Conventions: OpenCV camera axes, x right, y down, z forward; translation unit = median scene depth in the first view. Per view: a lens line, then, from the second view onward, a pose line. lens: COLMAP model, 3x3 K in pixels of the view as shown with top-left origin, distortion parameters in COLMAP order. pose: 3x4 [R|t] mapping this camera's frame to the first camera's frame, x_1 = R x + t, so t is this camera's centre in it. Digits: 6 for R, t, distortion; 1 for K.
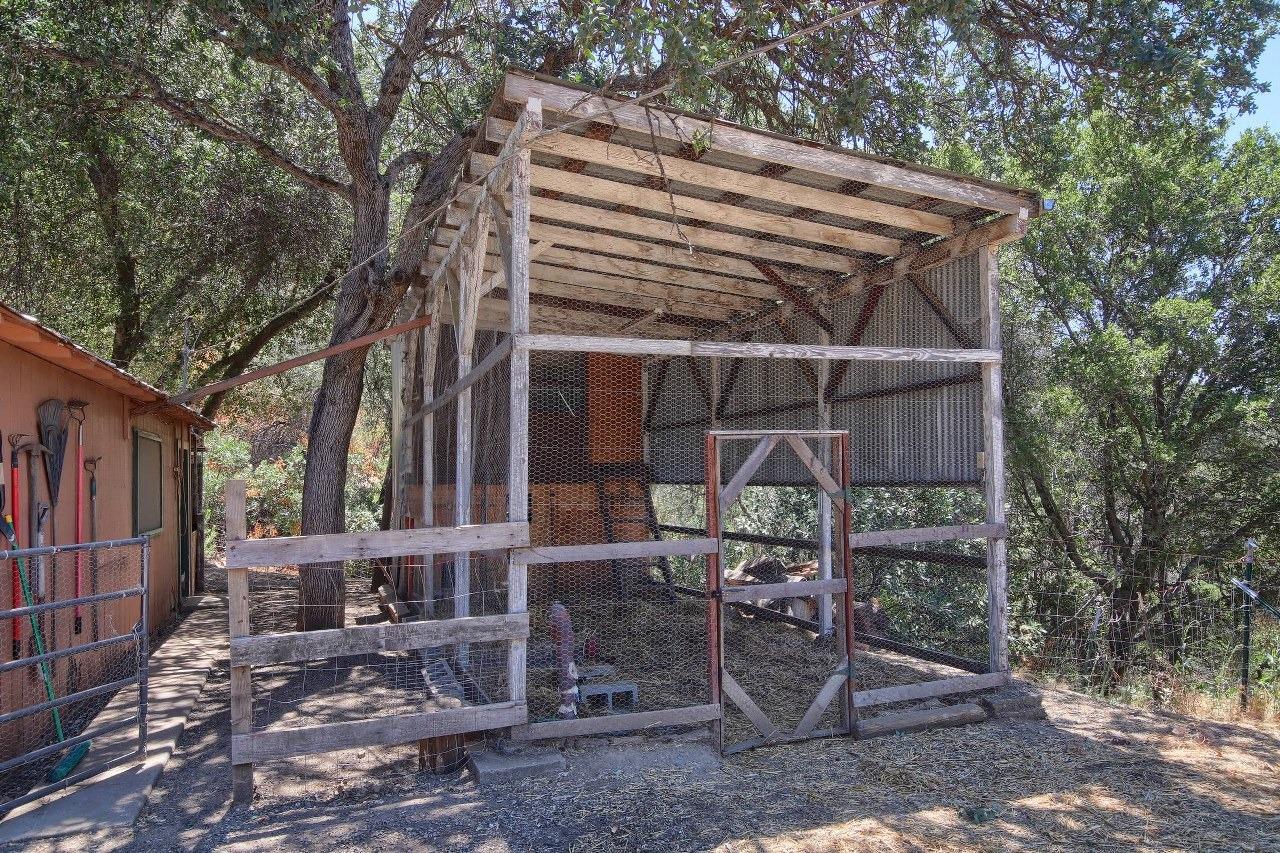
lens RADIAL K [[891.1, 0, 640.7], [0, 891.1, 448.9], [0, 0, 1]] dist [0.029675, 0.006840]
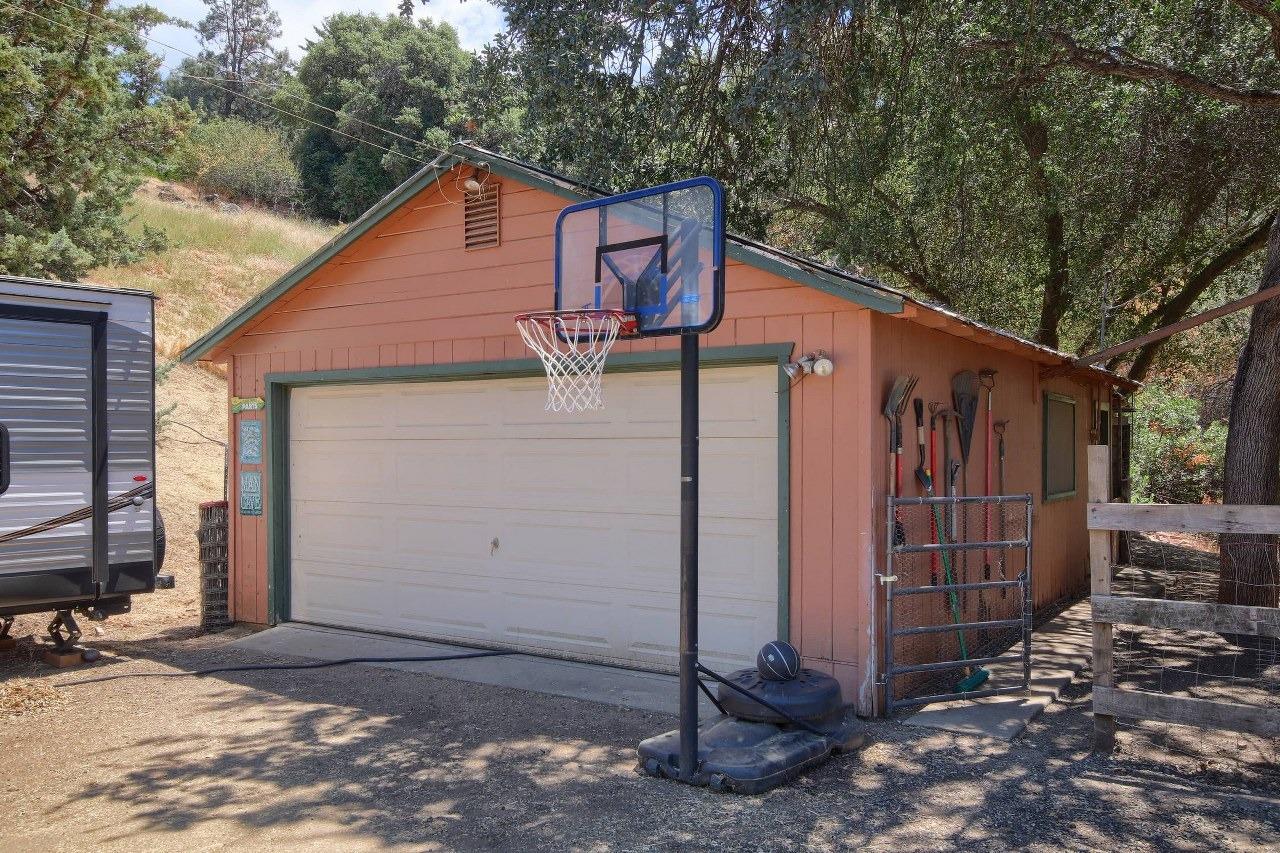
lens RADIAL K [[1053.1, 0, 637.0], [0, 1053.1, 426.6], [0, 0, 1]] dist [0.011125, 0.005224]
pose [[0.605998, 0.011877, -0.795378, 0.173005], [0.004273, 0.999825, 0.018186, -0.010759], [0.795455, -0.014420, 0.605841, -0.151429]]
